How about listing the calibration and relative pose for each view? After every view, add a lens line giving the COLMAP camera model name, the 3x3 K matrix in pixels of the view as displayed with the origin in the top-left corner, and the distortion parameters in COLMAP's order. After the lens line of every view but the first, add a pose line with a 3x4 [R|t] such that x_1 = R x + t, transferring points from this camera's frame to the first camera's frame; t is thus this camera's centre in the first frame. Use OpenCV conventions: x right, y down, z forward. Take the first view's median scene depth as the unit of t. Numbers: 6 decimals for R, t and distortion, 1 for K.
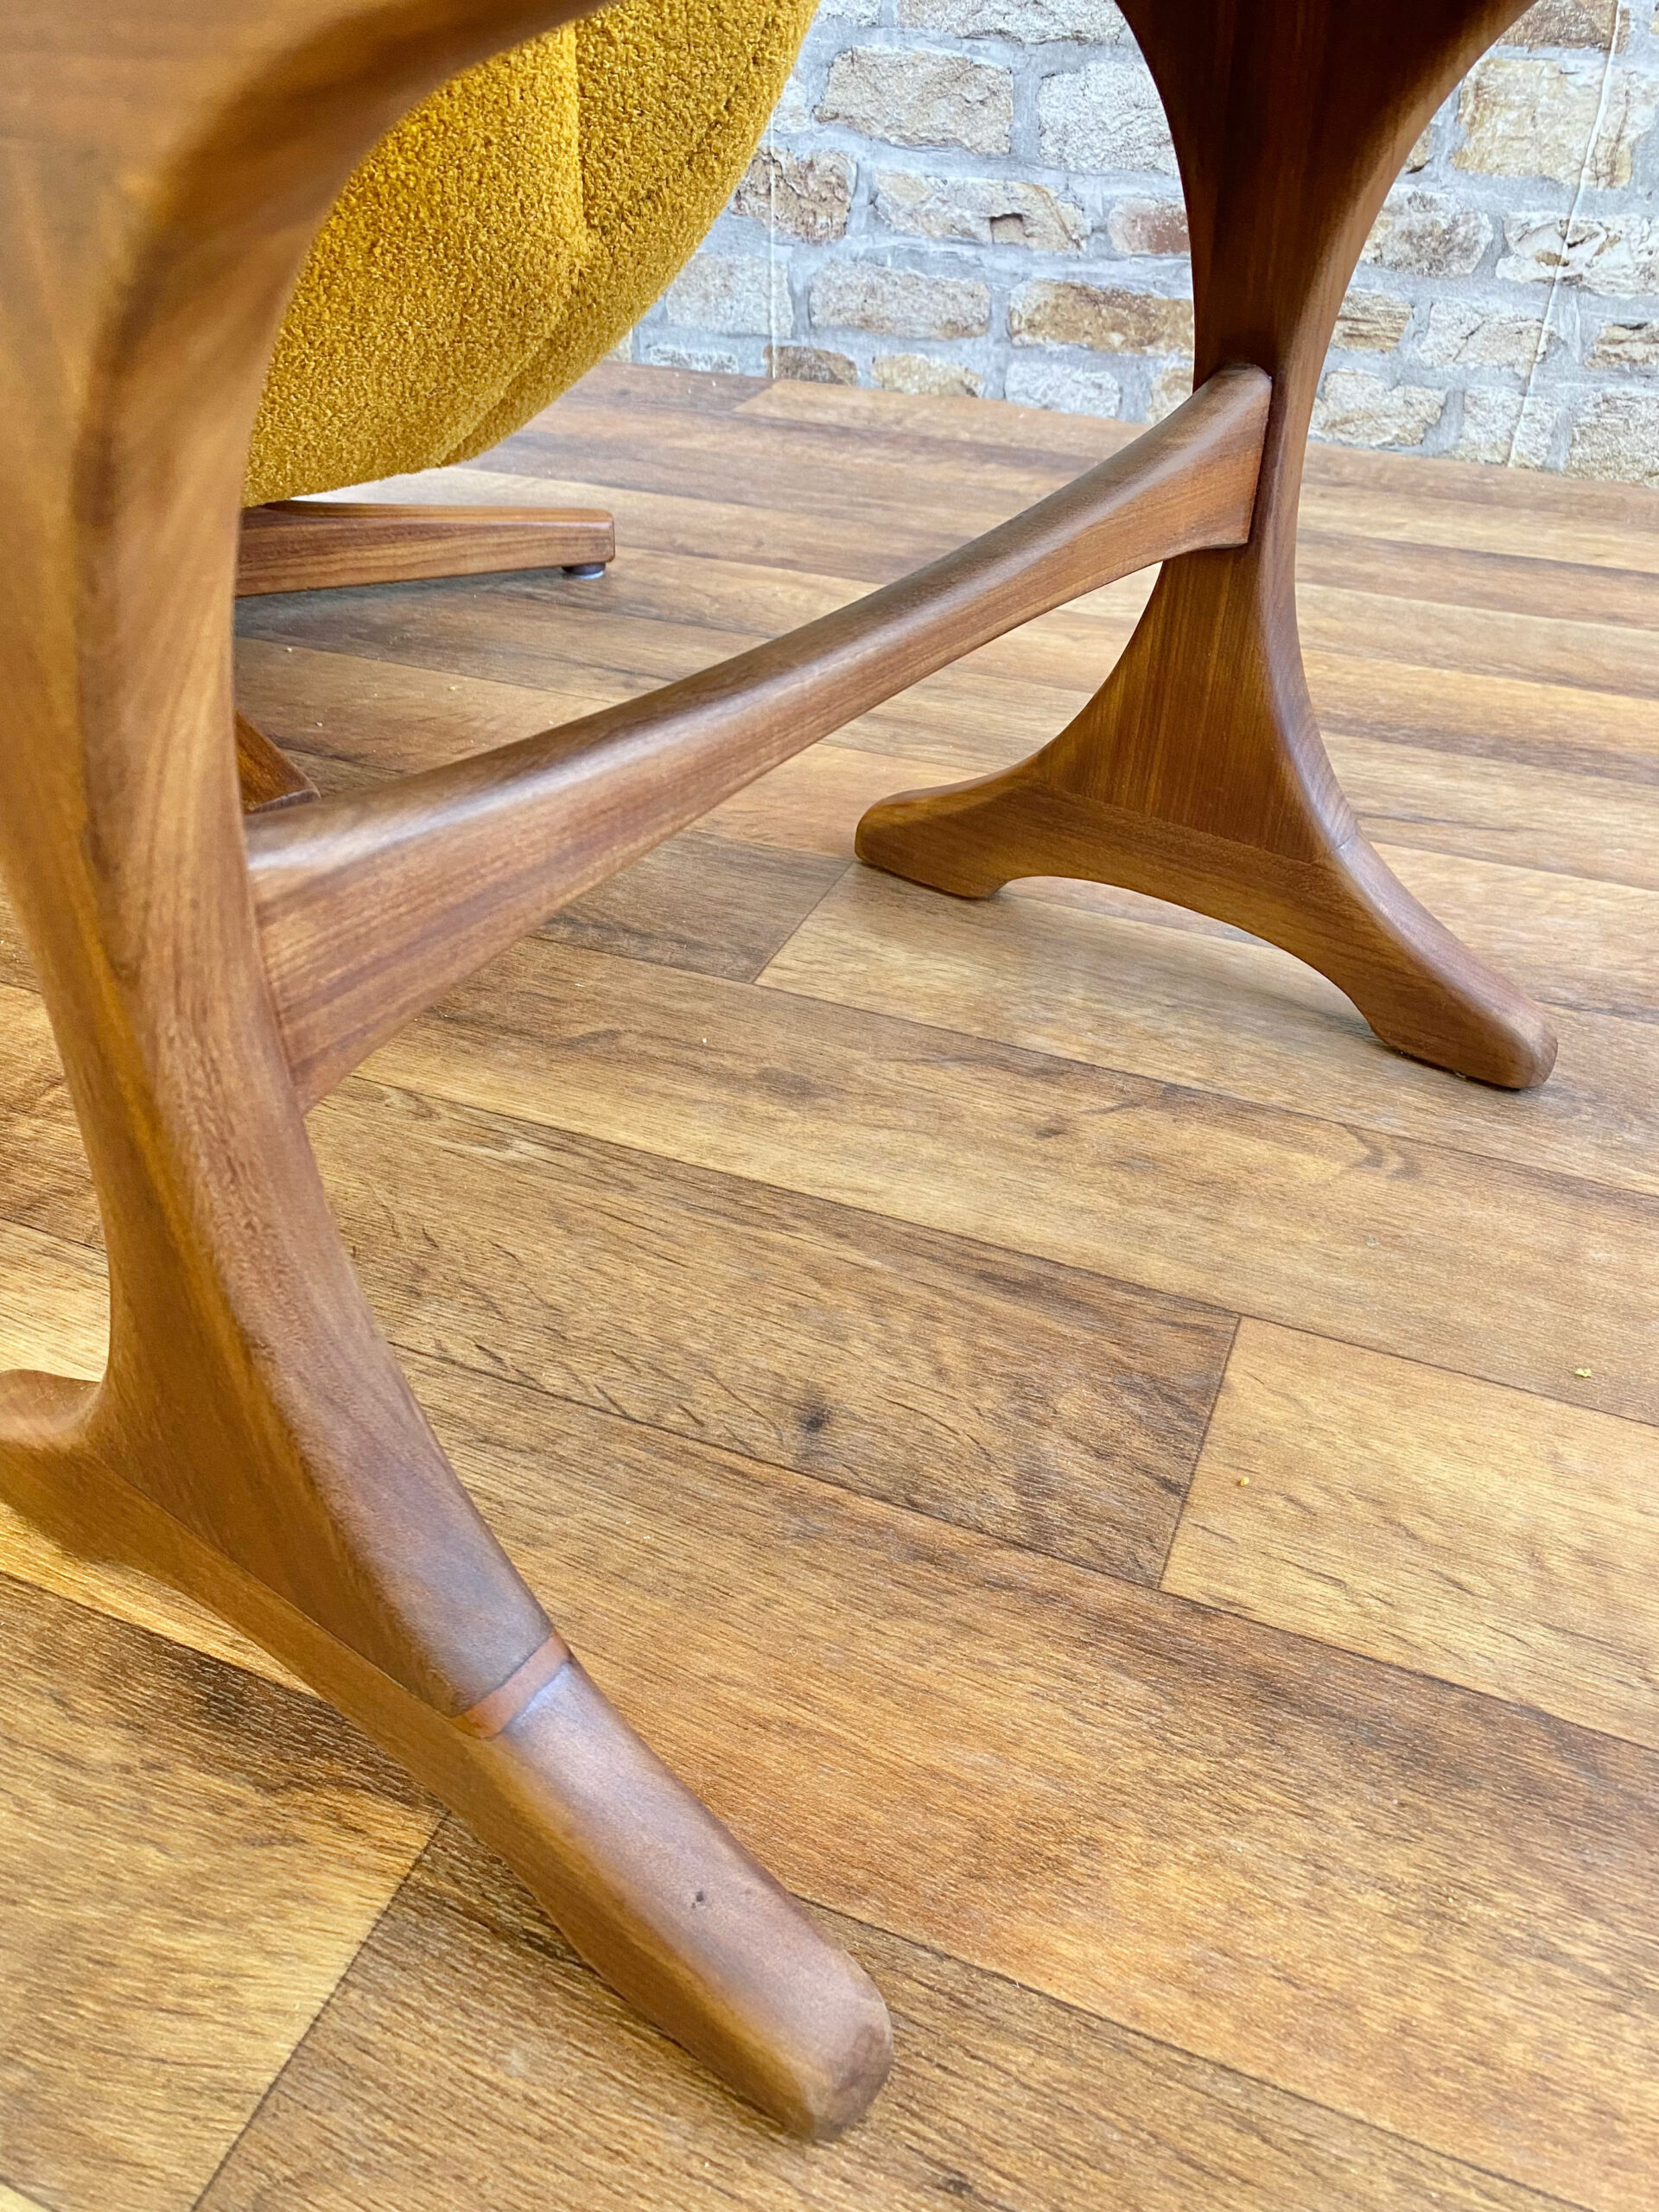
lens RADIAL K [[1691.4, 0, 828.6], [0, 1691.4, 1101.8], [0, 0, 1]] dist [0.063518, -0.093950]
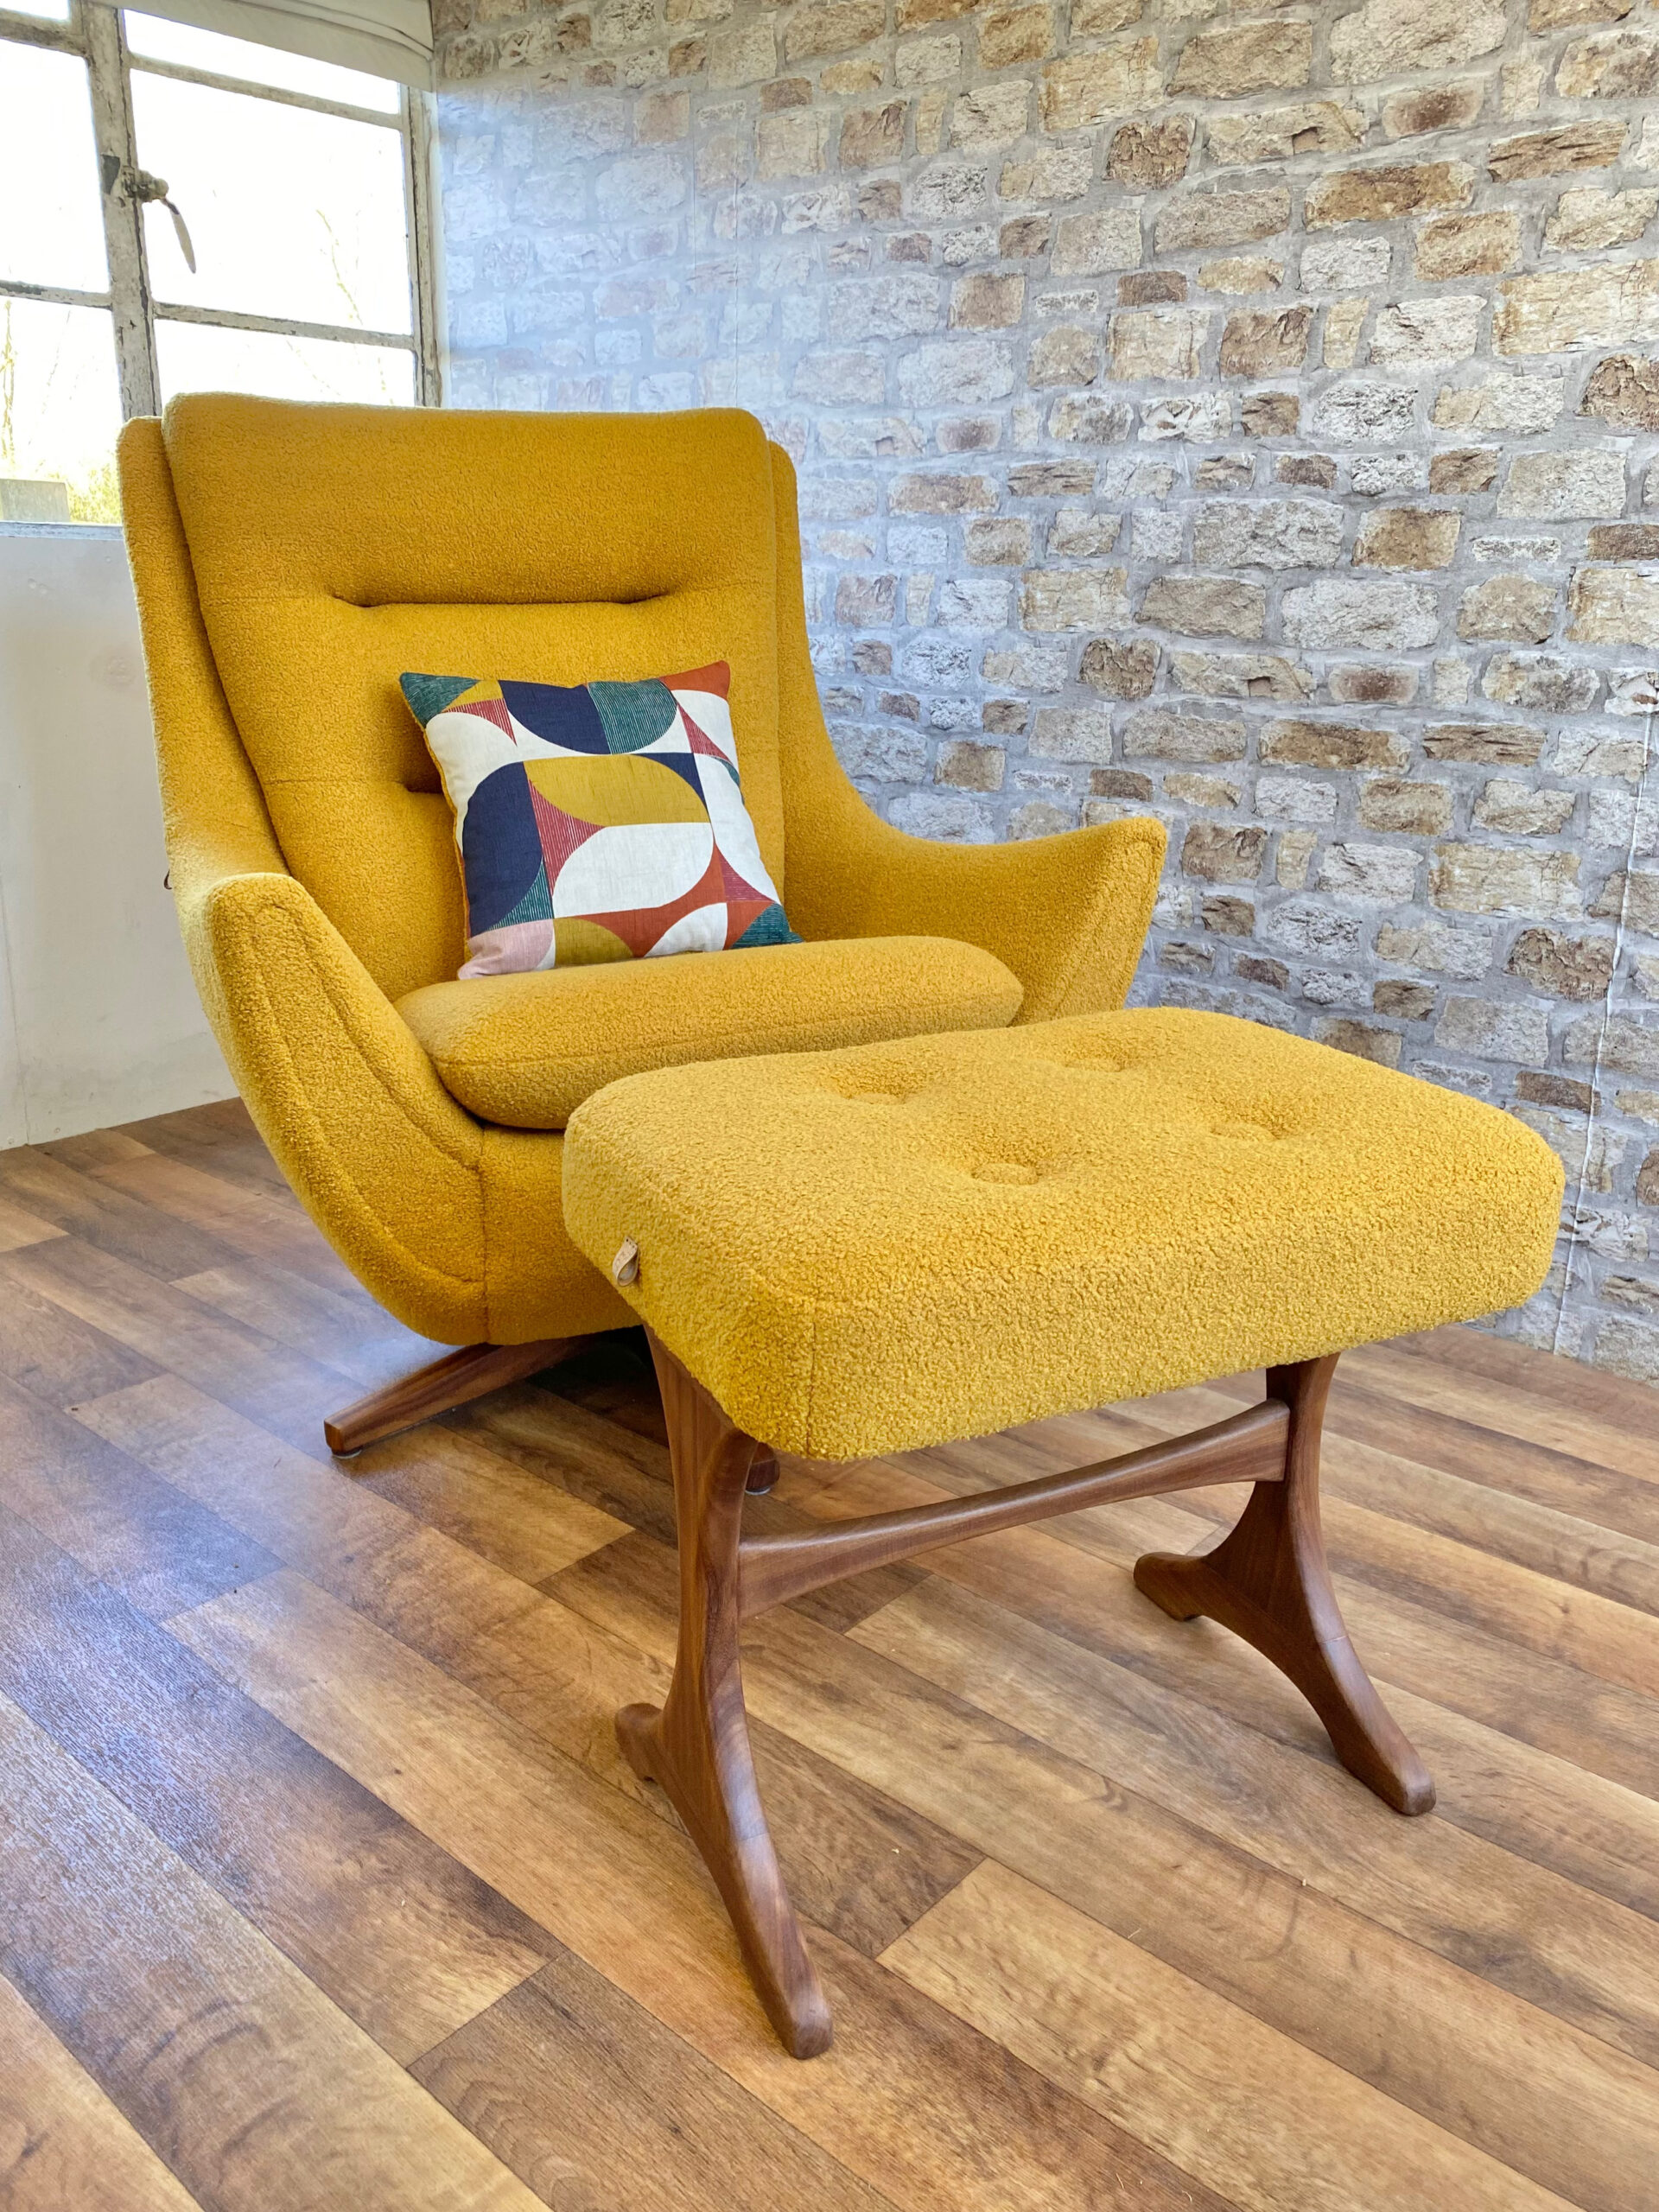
lens RADIAL K [[1698.3, 0, 840.7], [0, 1698.3, 1088.6], [0, 0, 1]] dist [-0.011071, 0.033102]
pose [[0.947132, 0.097498, -0.305672, 0.530789], [-0.196561, 0.929314, -0.312632, -0.049989], [0.253584, 0.356187, 0.899348, -1.031306]]
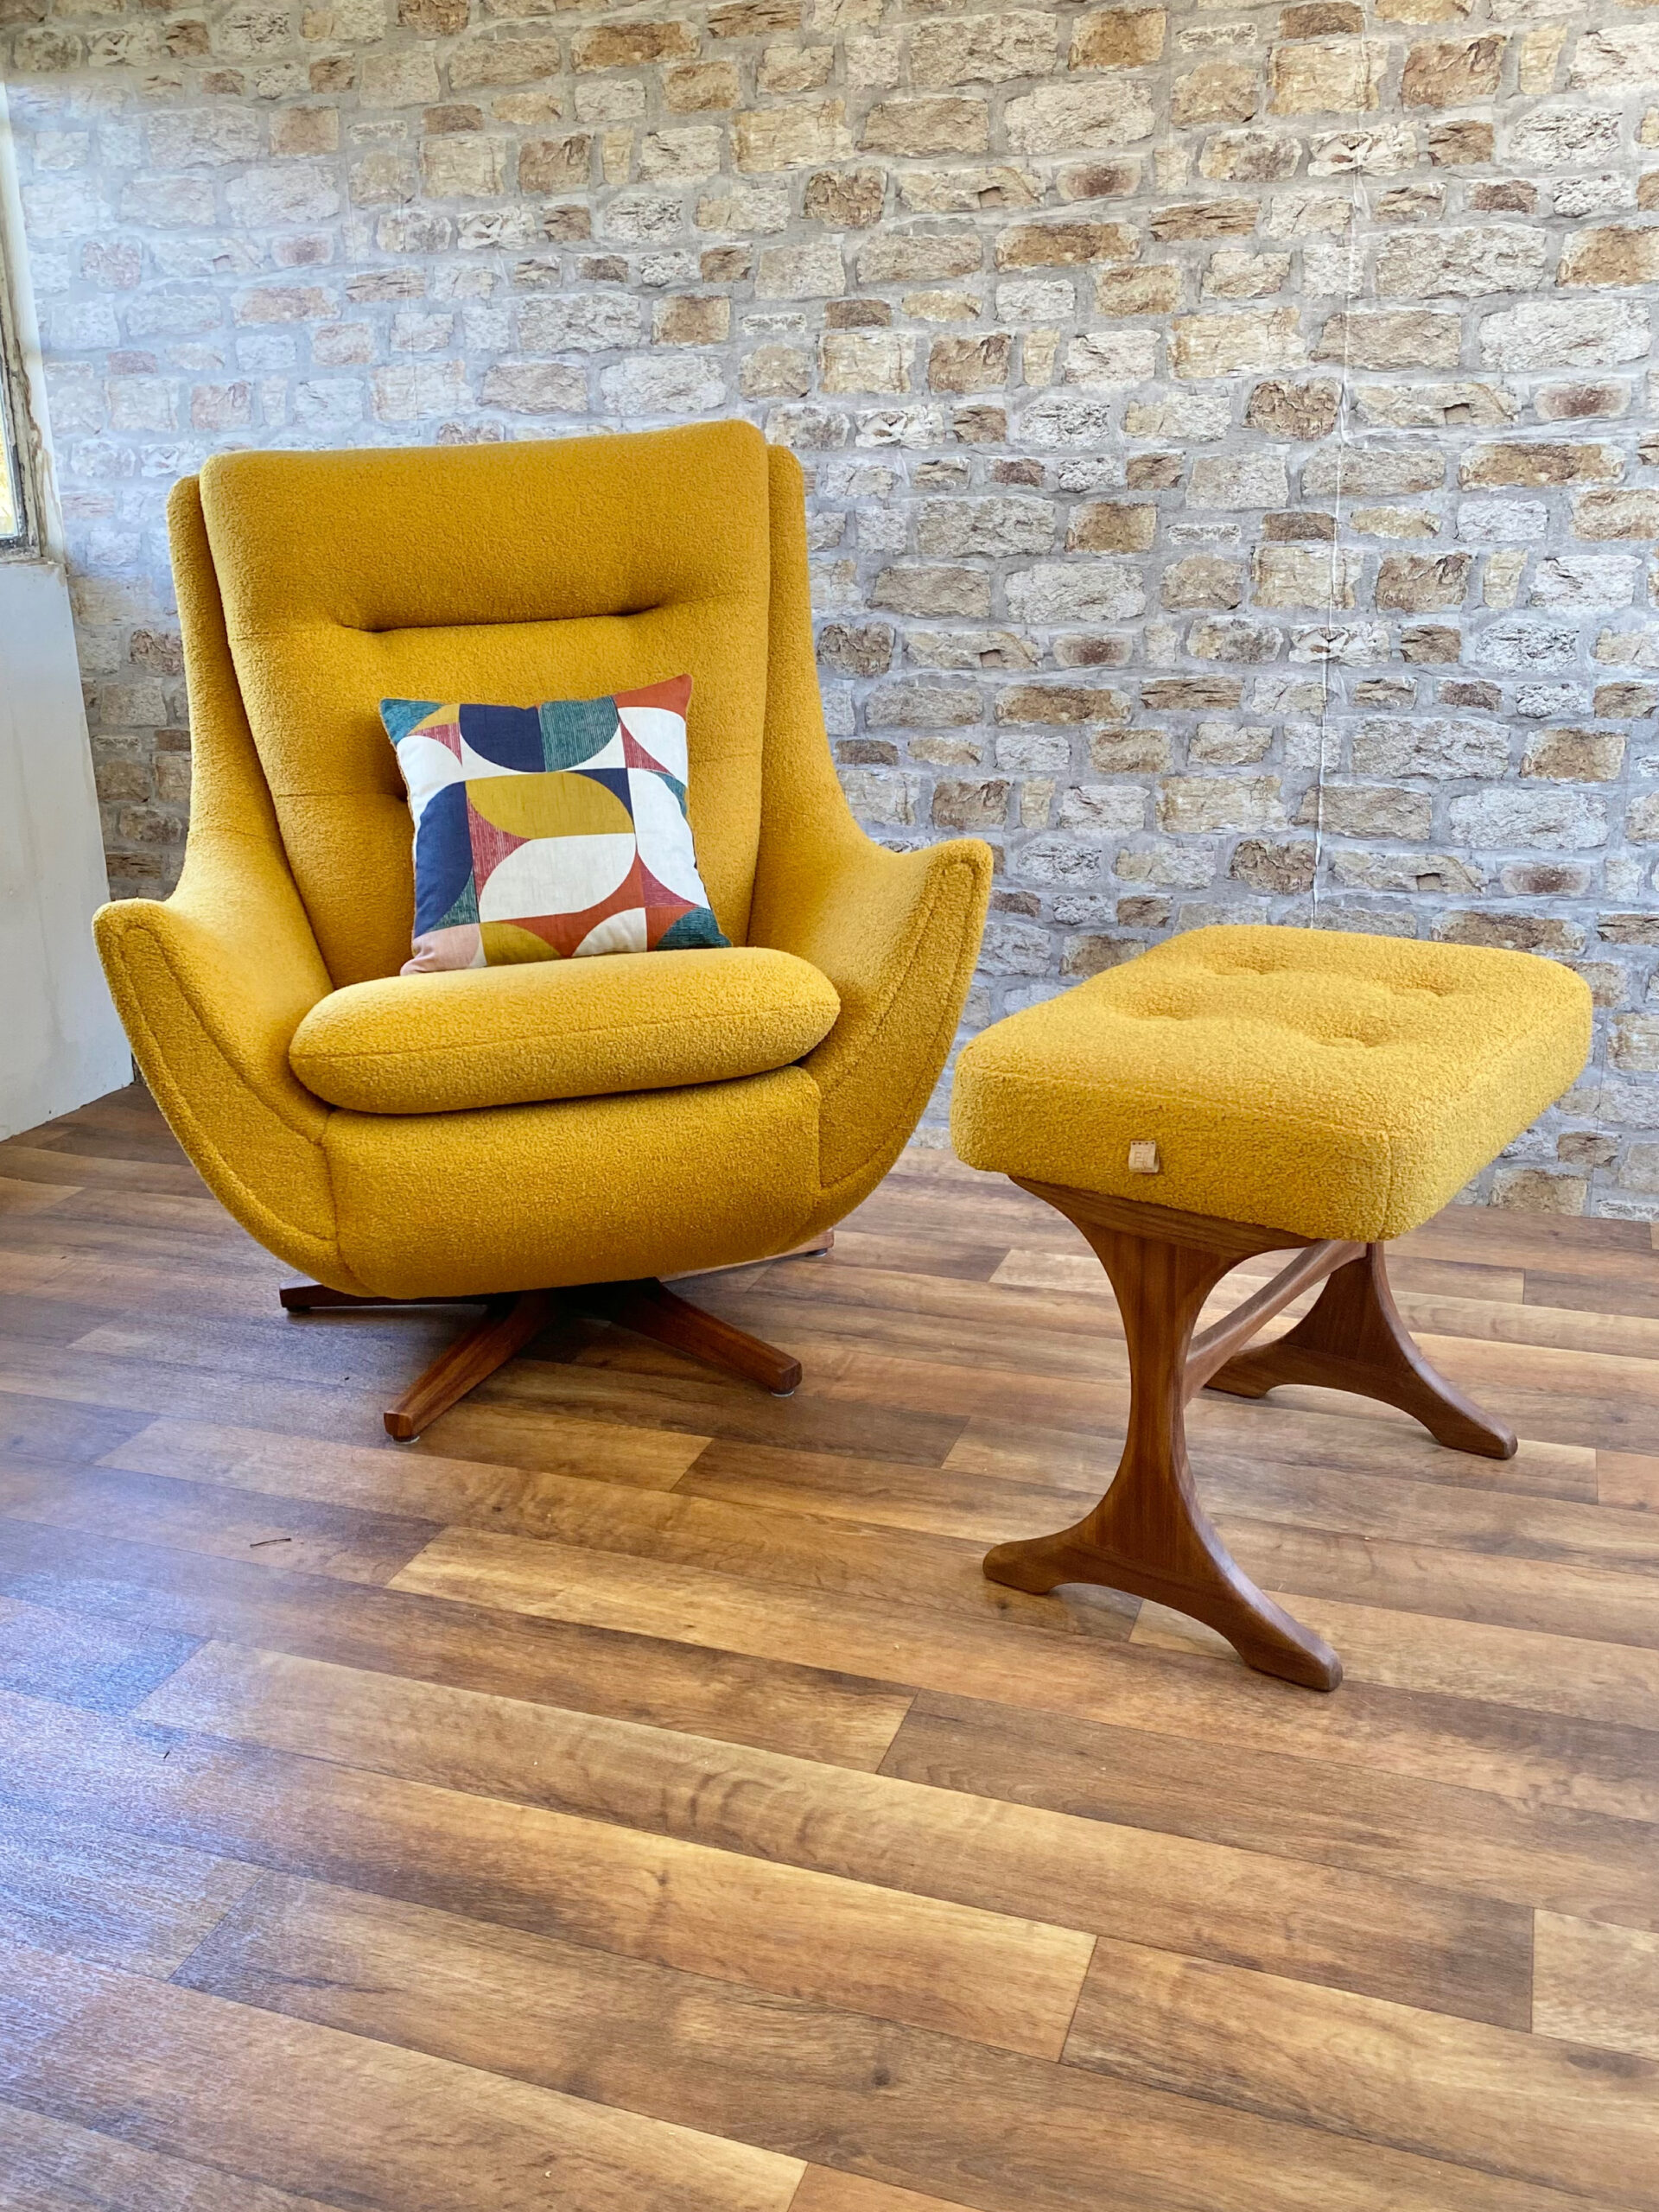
lens RADIAL K [[2013.0, 0, 758.3], [0, 2013.0, 1077.9], [0, 0, 1]] dist [0.004786, 0.005854]
pose [[0.998825, -0.048065, 0.006241, -0.323067], [0.047367, 0.940688, -0.335950, 0.381259], [0.010276, 0.335851, 0.941859, -2.006931]]
